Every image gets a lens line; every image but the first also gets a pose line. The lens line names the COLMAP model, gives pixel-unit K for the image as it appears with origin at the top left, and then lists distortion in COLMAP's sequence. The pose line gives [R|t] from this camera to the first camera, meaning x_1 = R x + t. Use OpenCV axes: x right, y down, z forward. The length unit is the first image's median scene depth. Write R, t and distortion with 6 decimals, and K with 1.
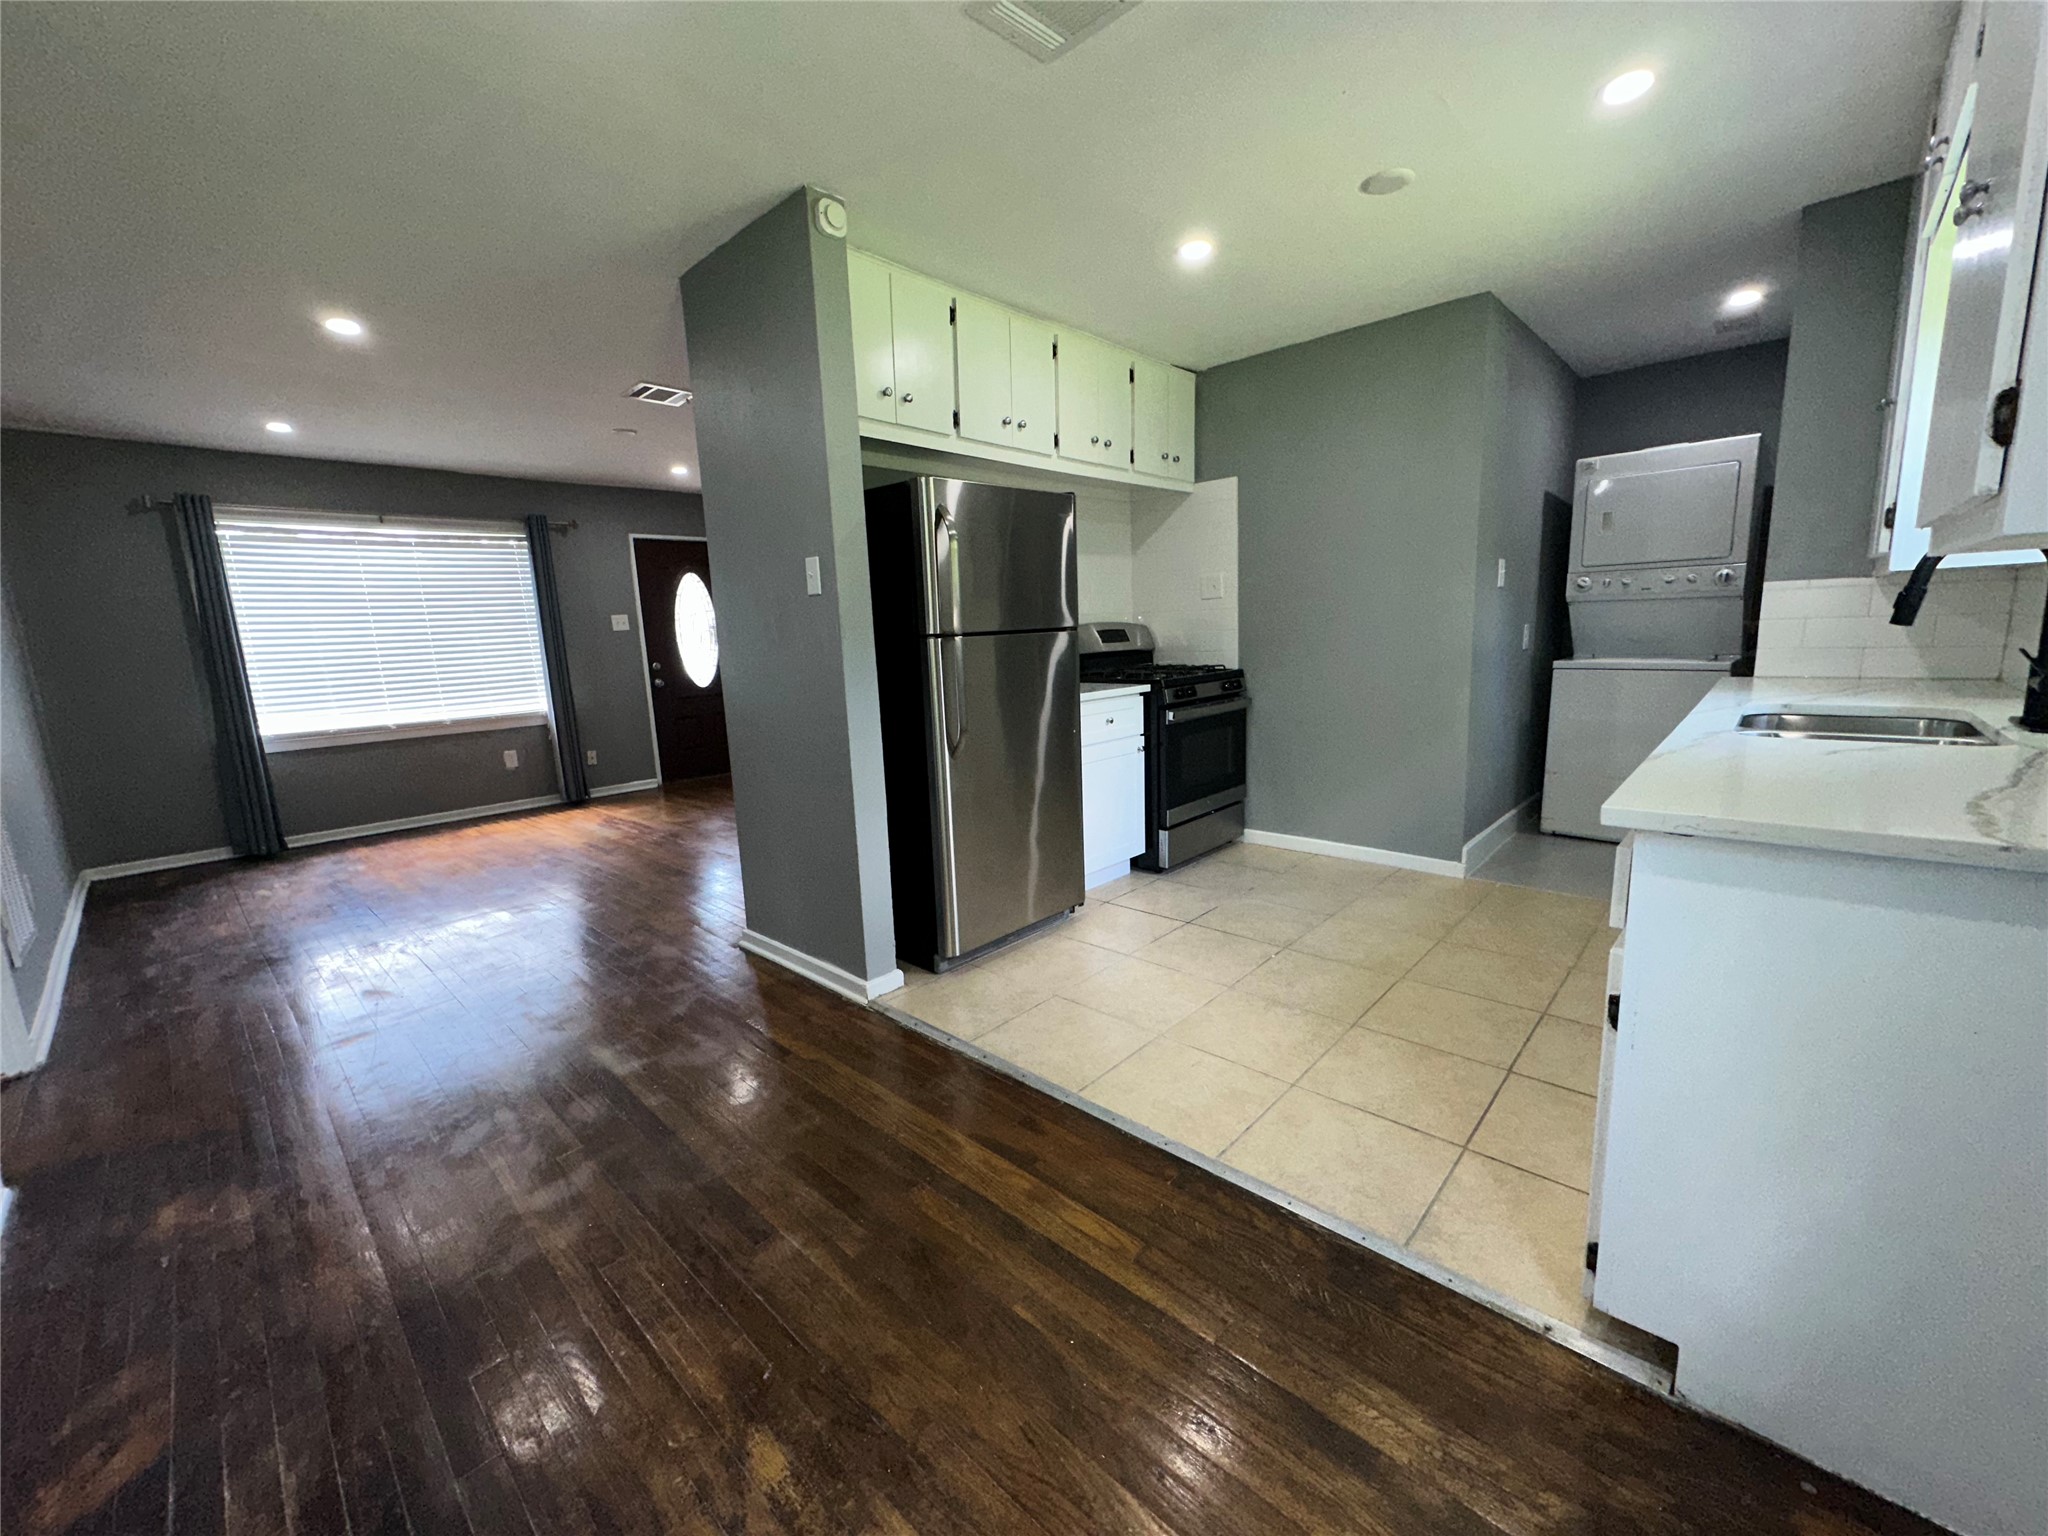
lens RADIAL K [[814.7, 0, 1024.0], [0, 814.7, 768.0], [0, 0, 1]] dist [-0.000883, 0.000227]
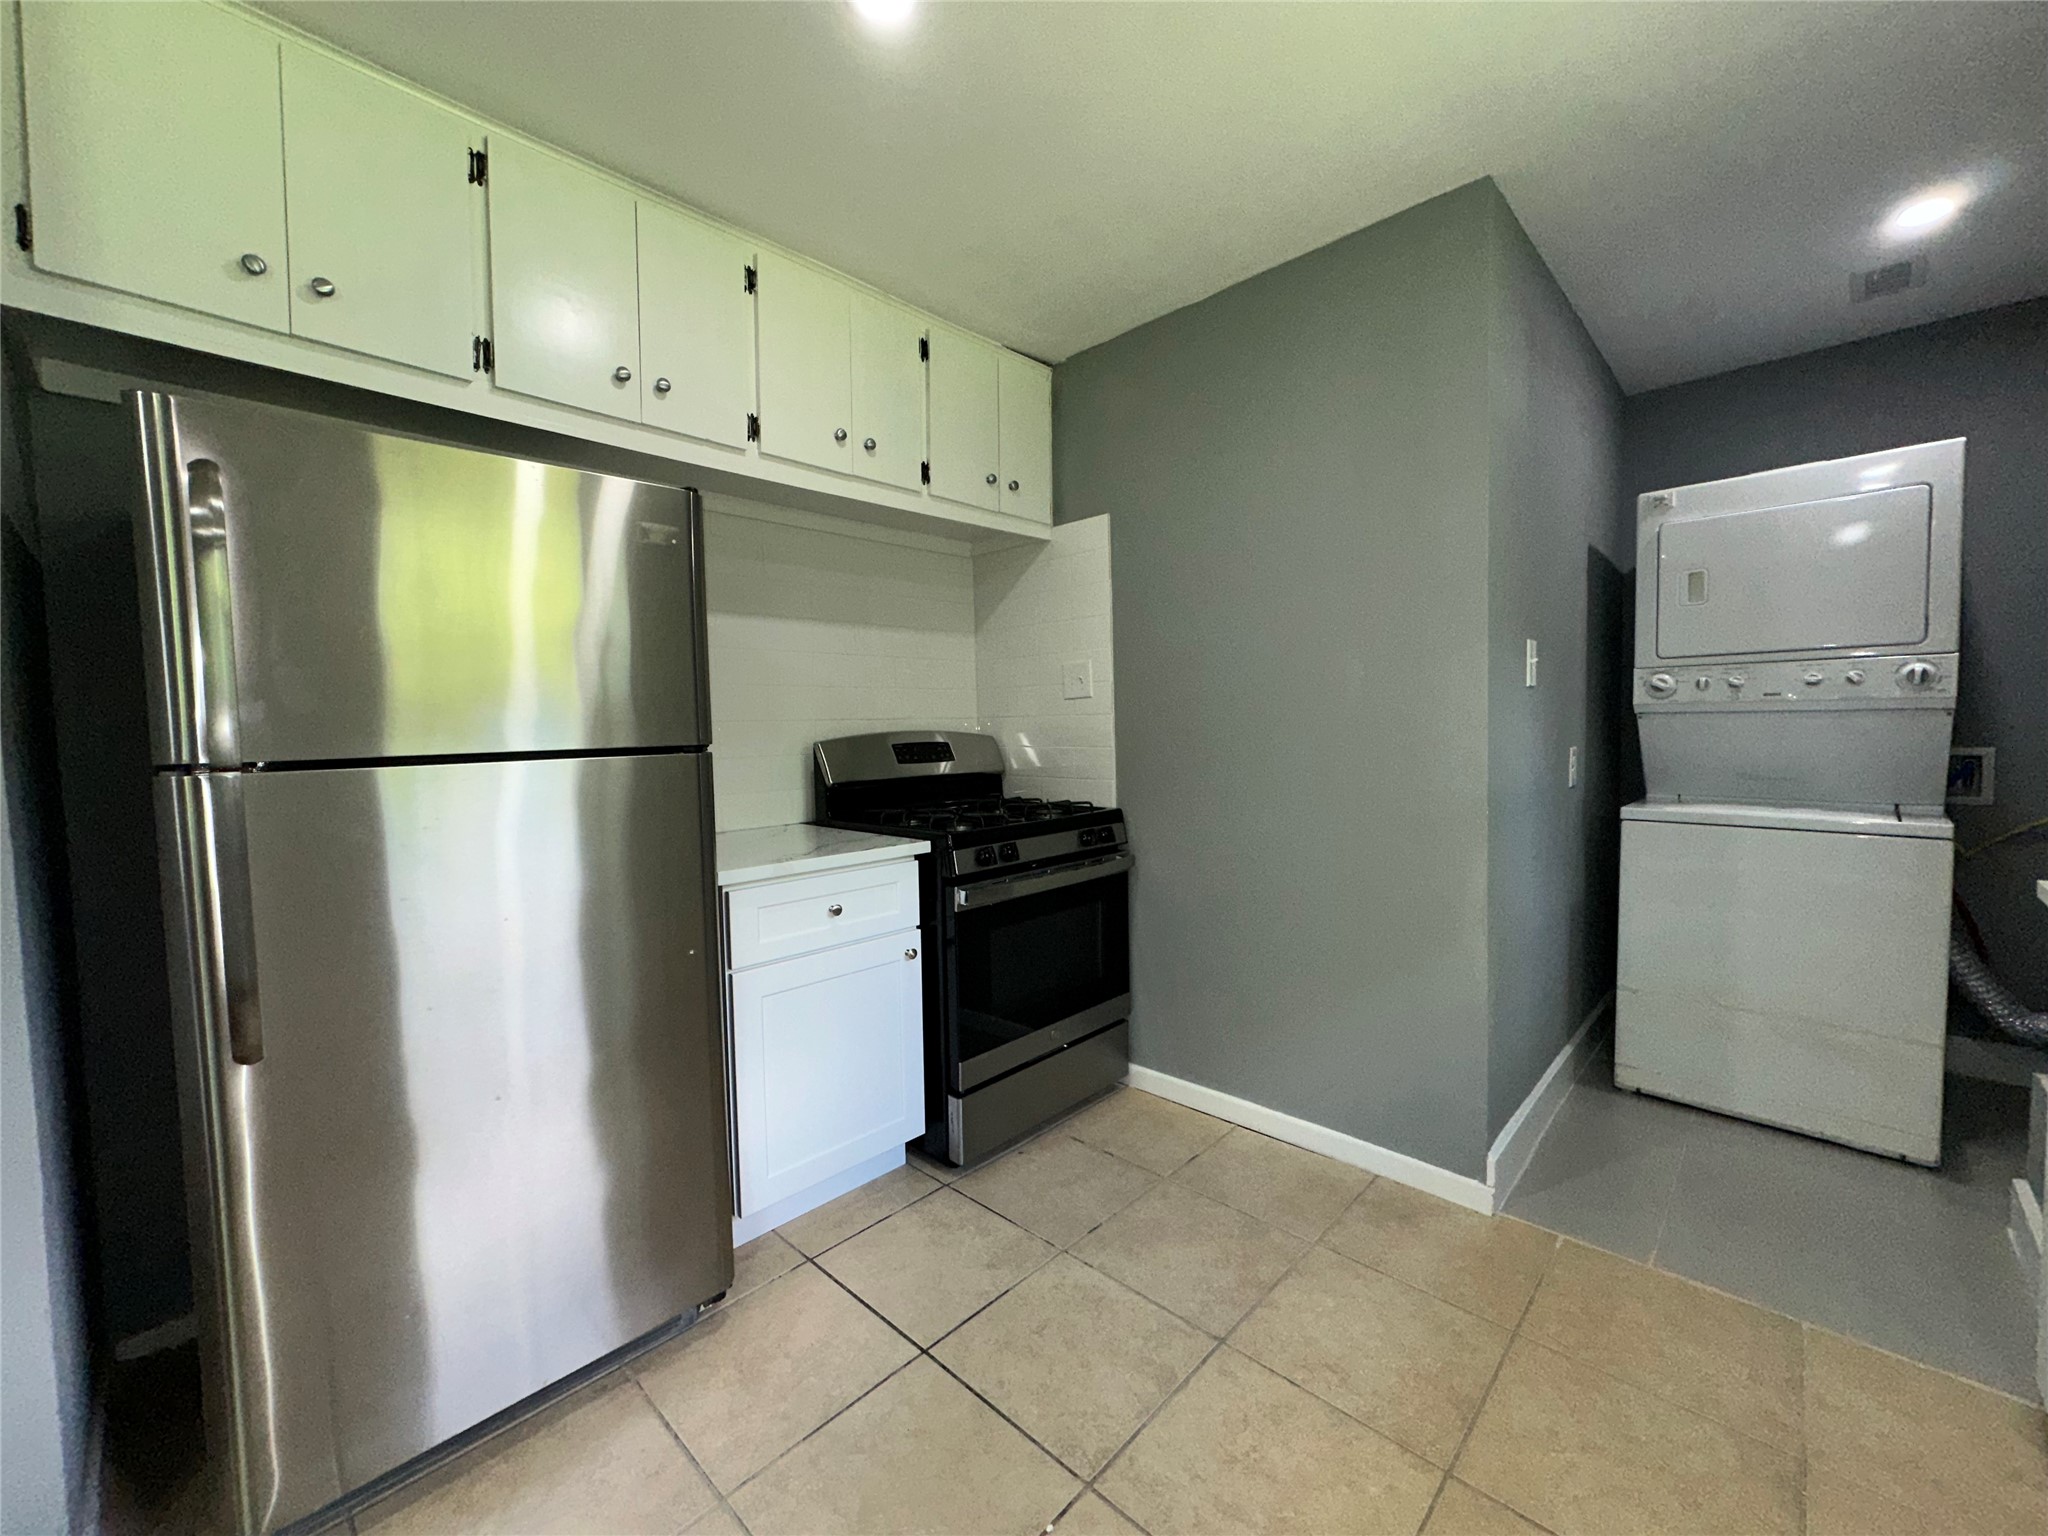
lens RADIAL K [[814.7, 0, 1024.0], [0, 814.7, 768.0], [0, 0, 1]] dist [-0.000883, 0.000227]
pose [[0.999720, 0.018425, -0.014876, 0.217524], [-0.020062, 0.992732, -0.118662, -0.082331], [0.012582, 0.118928, 0.992823, 0.397956]]
